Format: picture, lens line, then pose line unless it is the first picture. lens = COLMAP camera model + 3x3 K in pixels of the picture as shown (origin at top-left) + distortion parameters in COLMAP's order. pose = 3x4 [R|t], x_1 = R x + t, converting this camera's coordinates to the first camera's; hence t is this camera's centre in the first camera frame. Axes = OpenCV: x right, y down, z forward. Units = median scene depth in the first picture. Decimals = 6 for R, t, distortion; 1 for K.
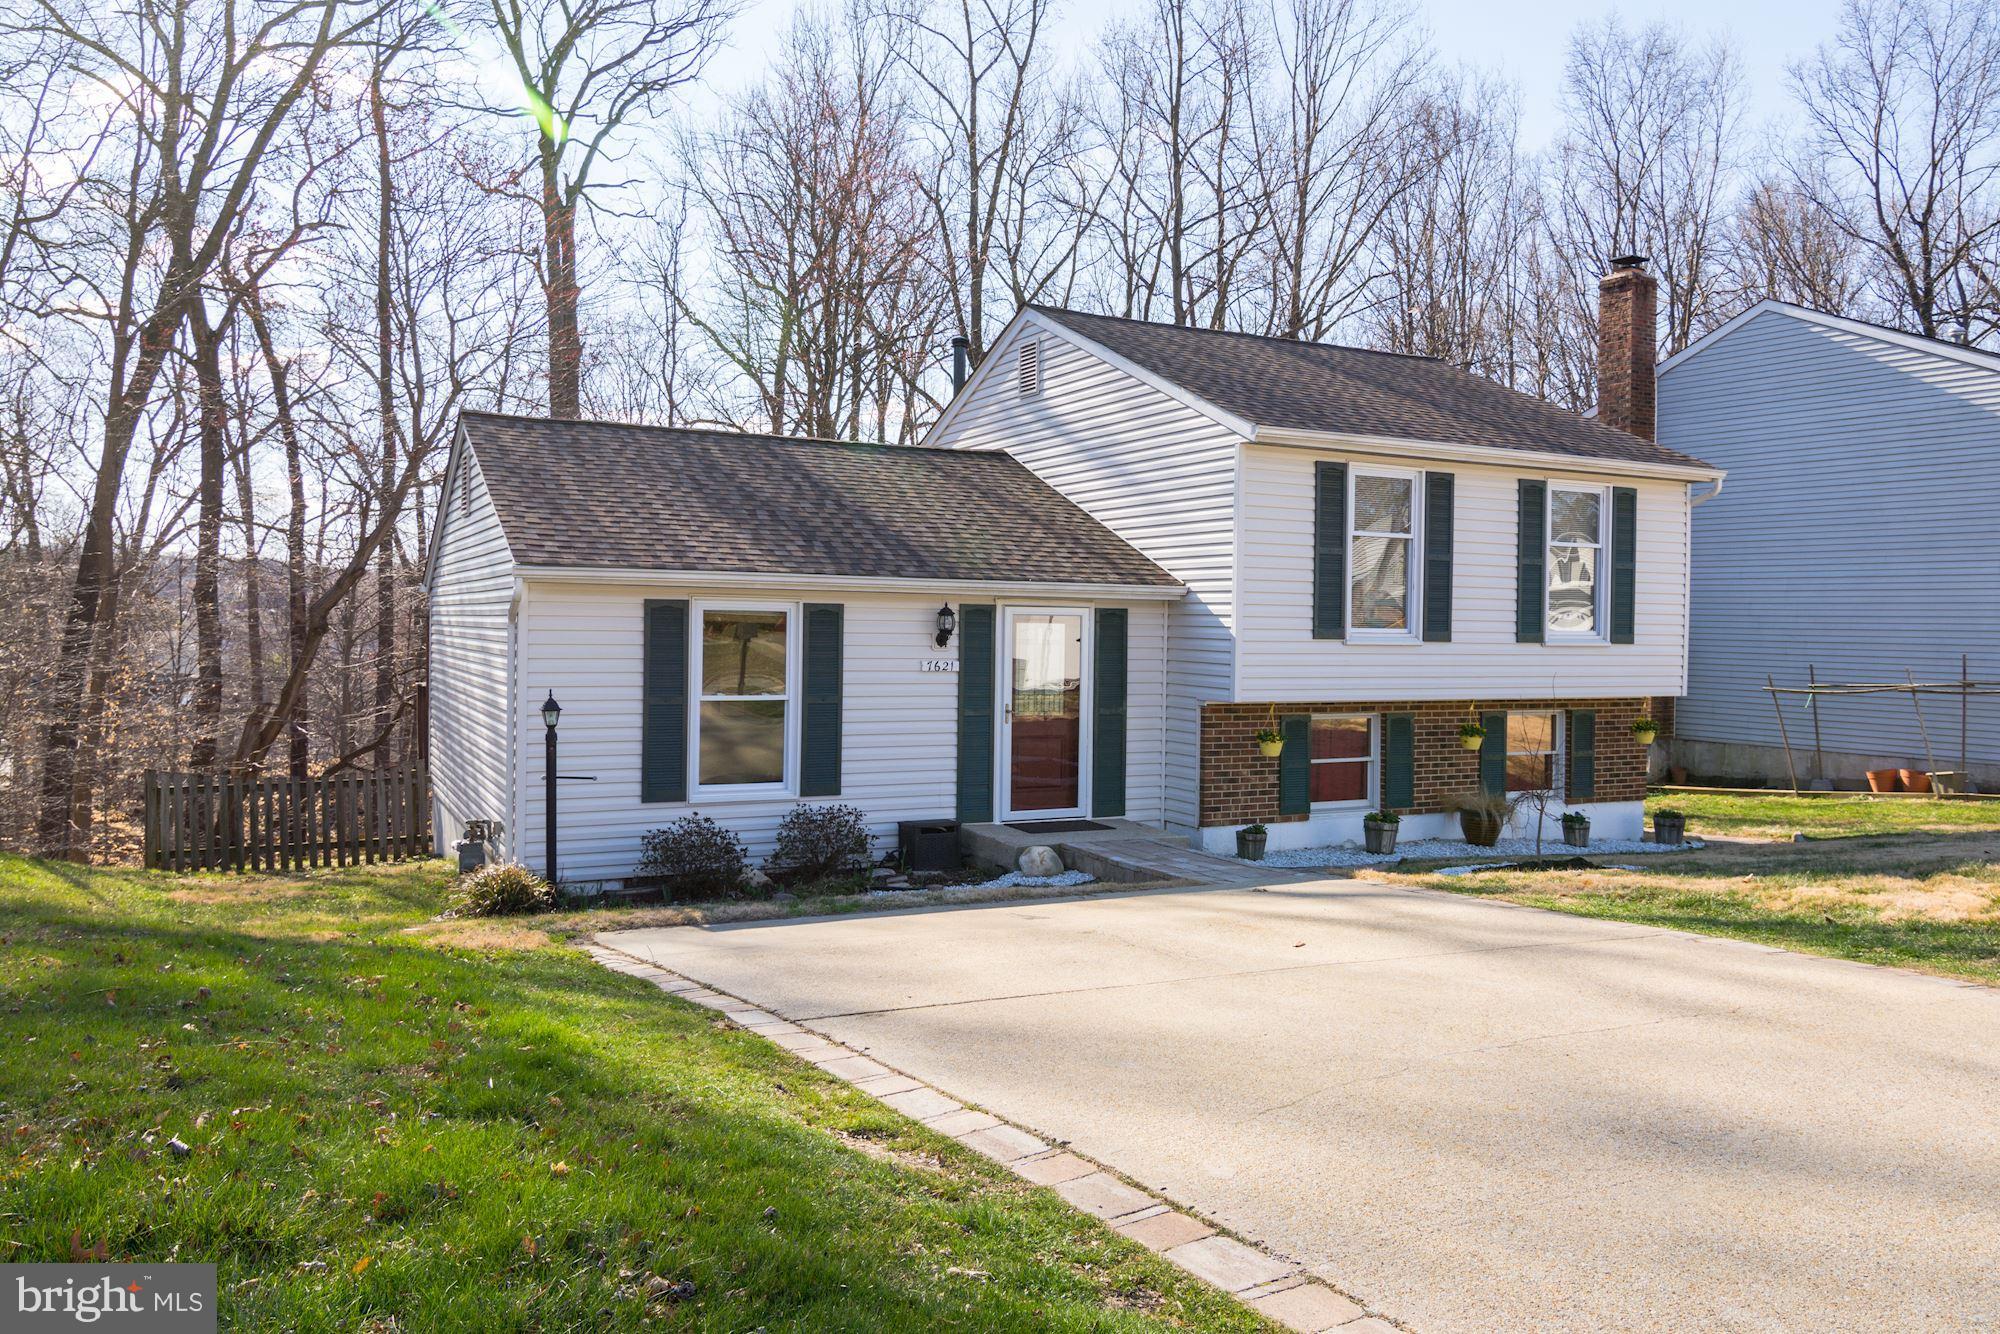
lens RADIAL K [[1121.4, 0, 982.6], [0, 1121.4, 692.9], [0, 0, 1]] dist [-0.035935, 0.013158]
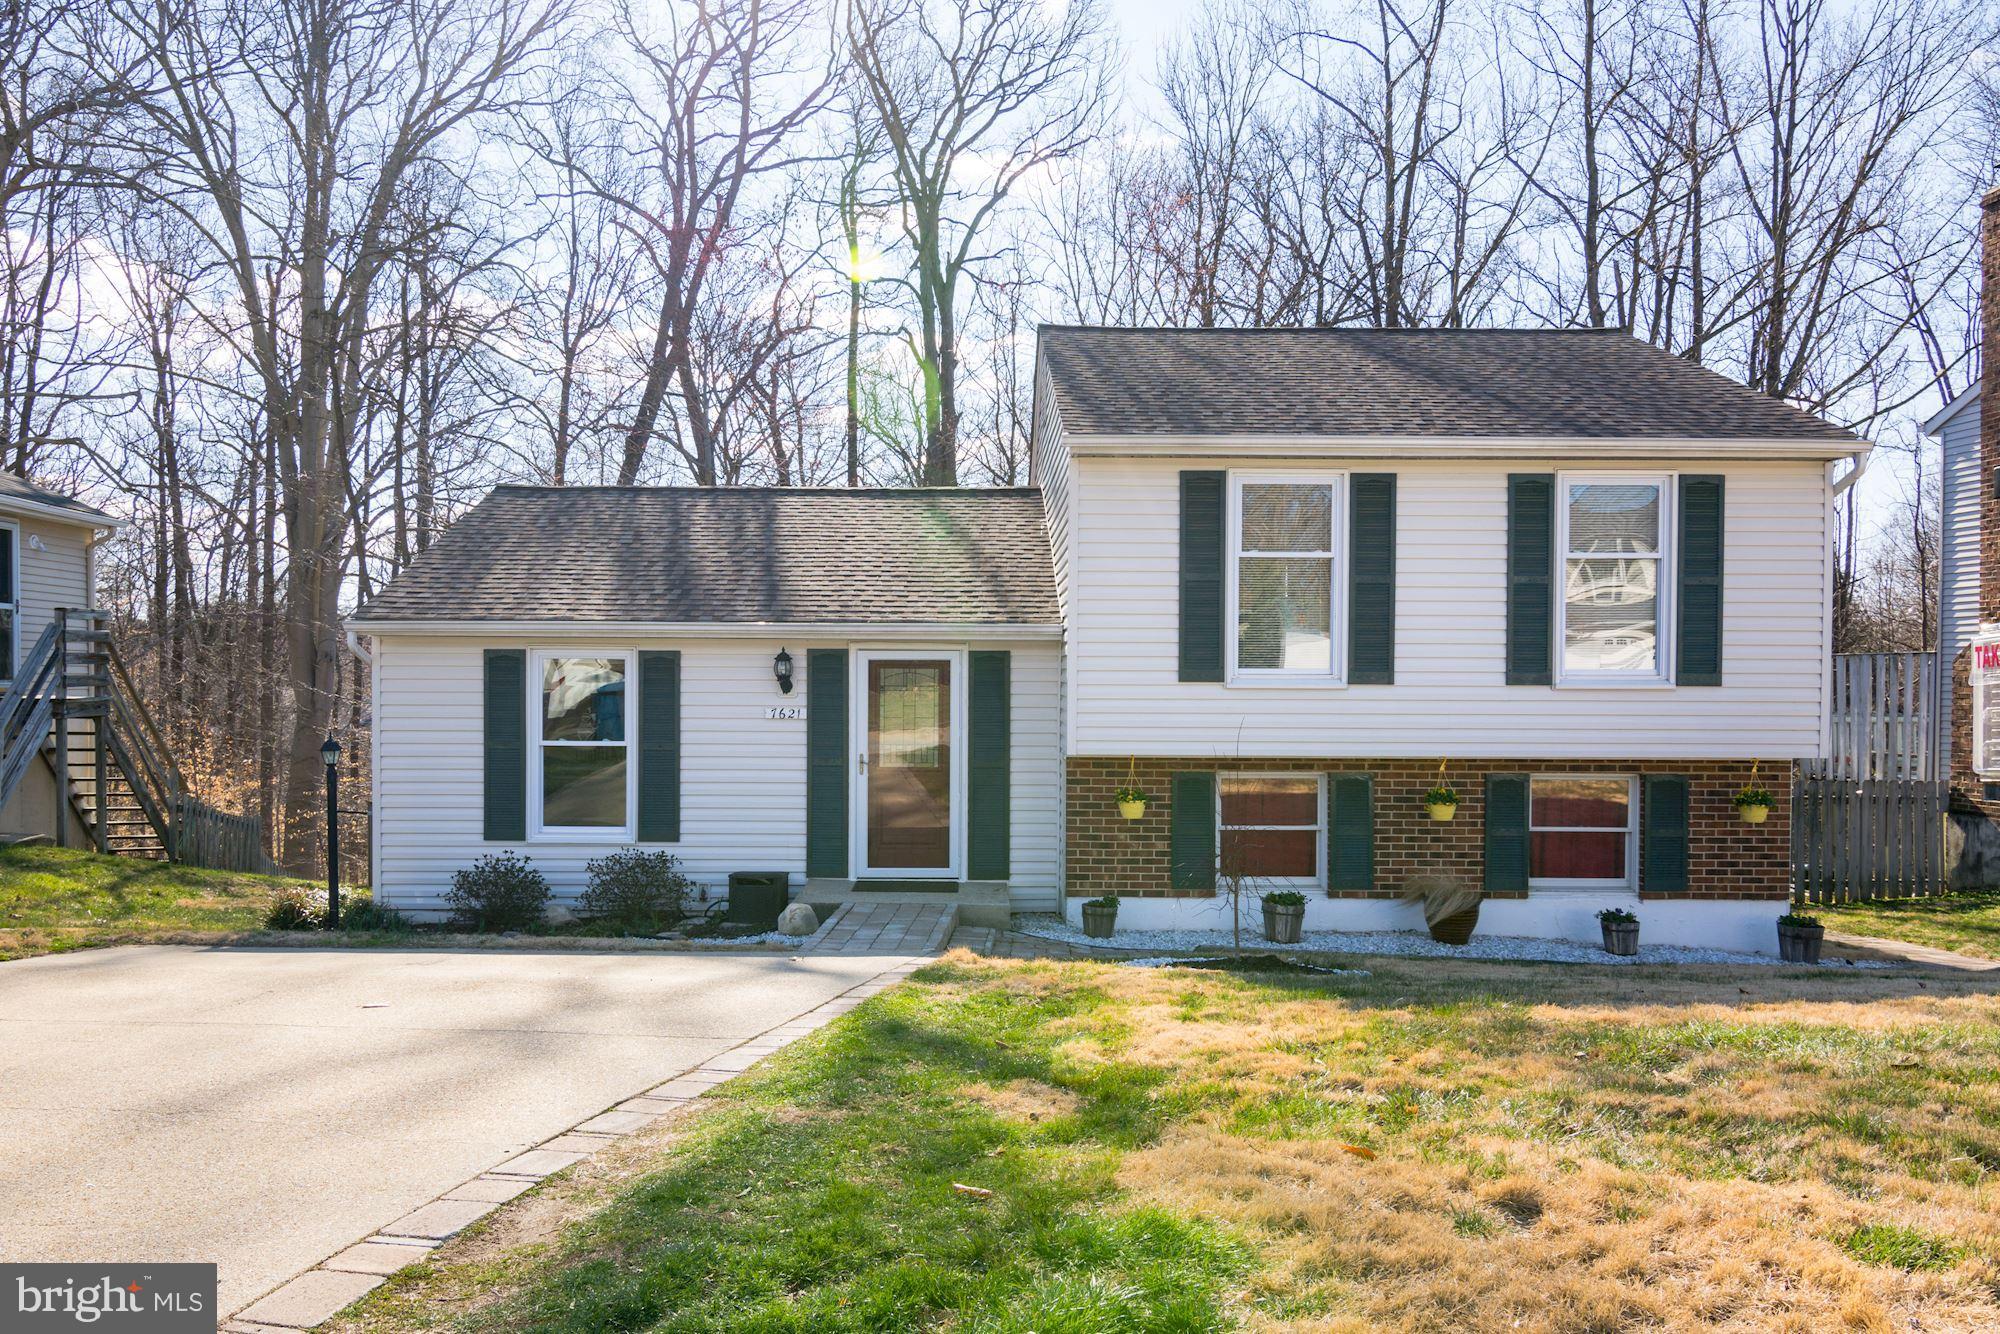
lens RADIAL K [[1120.4, 0, 1000.2], [0, 1120.4, 751.2], [0, 0, 1]] dist [-0.040646, 0.051997]
pose [[0.932890, 0.014673, -0.359863, 0.449224], [-0.011913, 0.999880, 0.009888, -0.002760], [0.359965, -0.004938, 0.932953, 0.154300]]
